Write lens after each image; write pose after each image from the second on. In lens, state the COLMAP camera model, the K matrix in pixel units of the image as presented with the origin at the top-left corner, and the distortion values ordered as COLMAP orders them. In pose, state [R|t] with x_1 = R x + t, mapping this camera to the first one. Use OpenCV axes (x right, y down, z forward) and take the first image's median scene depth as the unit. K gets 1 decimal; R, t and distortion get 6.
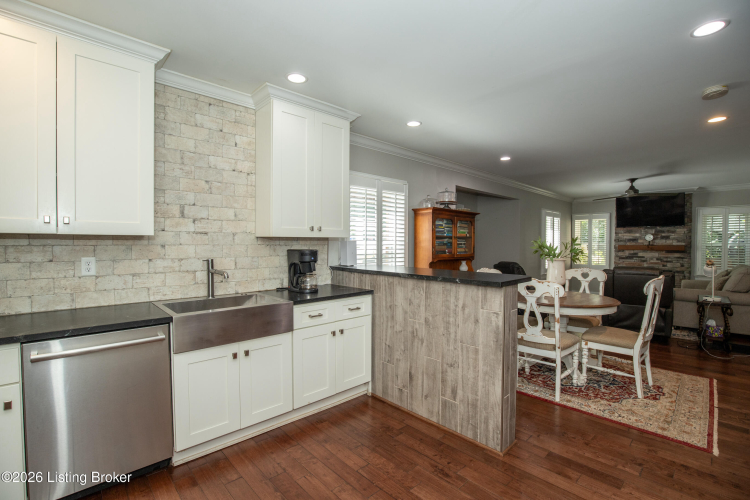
lens RADIAL K [[347.2, 0, 375.0], [0, 347.2, 250.0], [0, 0, 1]] dist [-0.022893, 0.000472]
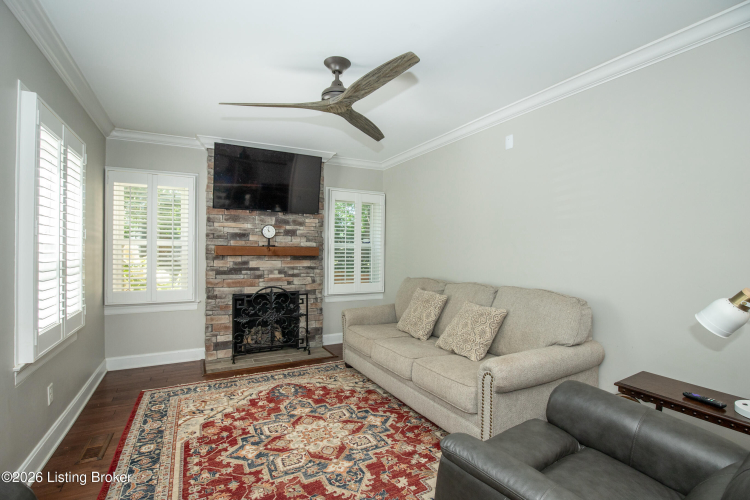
lens RADIAL K [[347.2, 0, 375.0], [0, 347.2, 250.0], [0, 0, 1]] dist [-0.022893, 0.000472]
pose [[0.274893, 0.005563, 0.961459, 0.347257], [0.012054, 0.999885, -0.009232, -0.001335], [-0.961399, 0.014127, 0.274795, 0.731124]]
